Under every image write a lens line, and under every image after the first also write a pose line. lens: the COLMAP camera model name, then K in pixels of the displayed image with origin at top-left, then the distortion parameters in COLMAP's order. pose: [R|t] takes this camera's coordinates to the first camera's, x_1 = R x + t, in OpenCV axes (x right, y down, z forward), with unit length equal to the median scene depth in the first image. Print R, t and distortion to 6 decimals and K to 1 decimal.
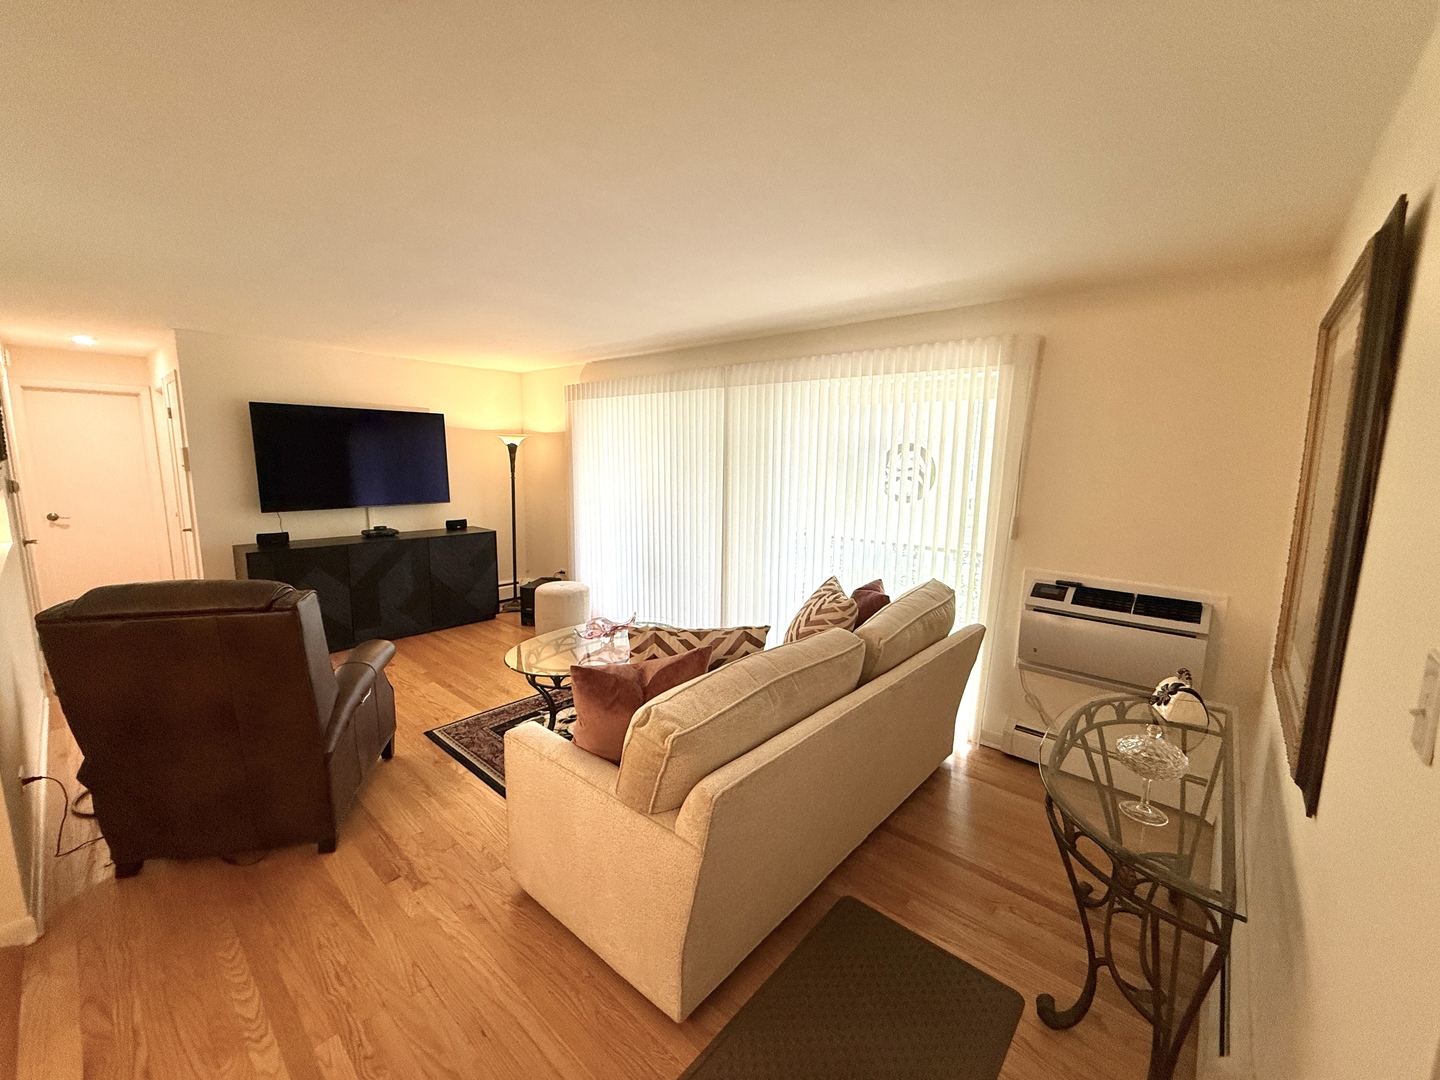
lens RADIAL K [[578.1, 0, 715.8], [0, 578.1, 532.1], [0, 0, 1]] dist [-0.004516, -0.000827]
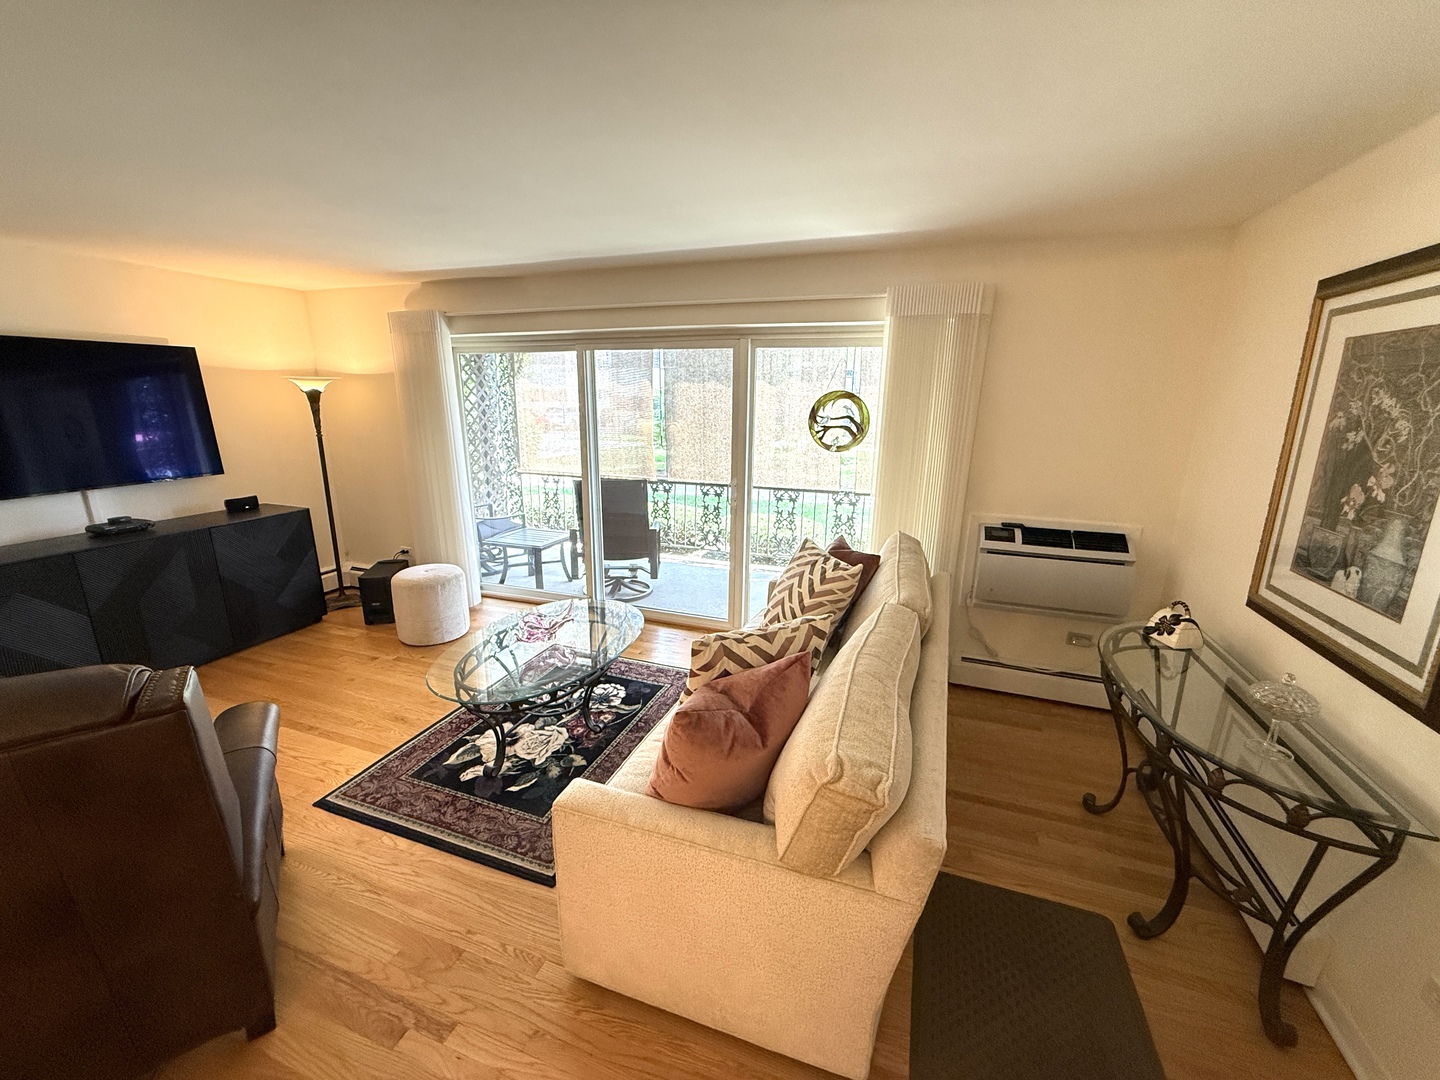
lens RADIAL K [[578.1, 0, 720.1], [0, 578.1, 537.4], [0, 0, 1]] dist [-0.004516, -0.000827]
pose [[0.929846, -0.100850, 0.353857, -0.295763], [0.057937, 0.989838, 0.129863, -0.062412], [-0.363358, -0.100251, 0.926240, 0.200183]]
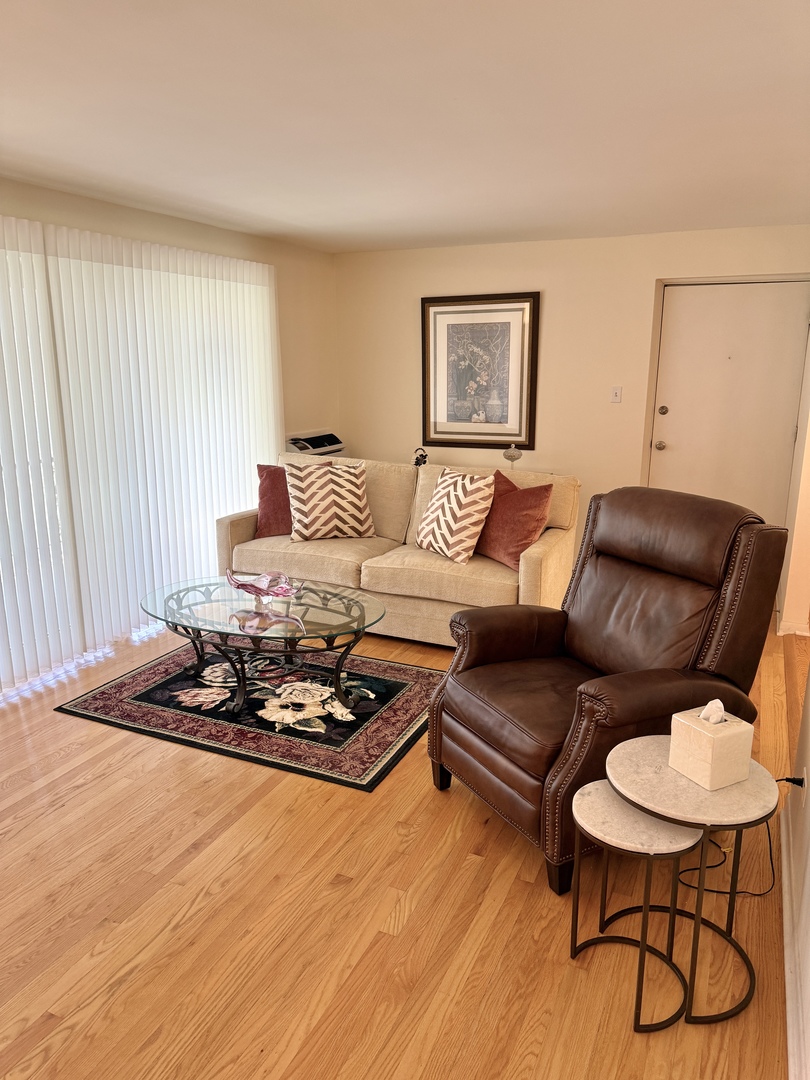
lens RADIAL K [[762.3, 0, 402.6], [0, 762.3, 539.0], [0, 0, 1]] dist [0.006642, -0.000310]
pose [[-0.282714, -0.239898, 0.928720, -1.497519], [0.123650, 0.951026, 0.283301, -0.209398], [-0.951201, 0.194930, -0.239205, 1.319698]]
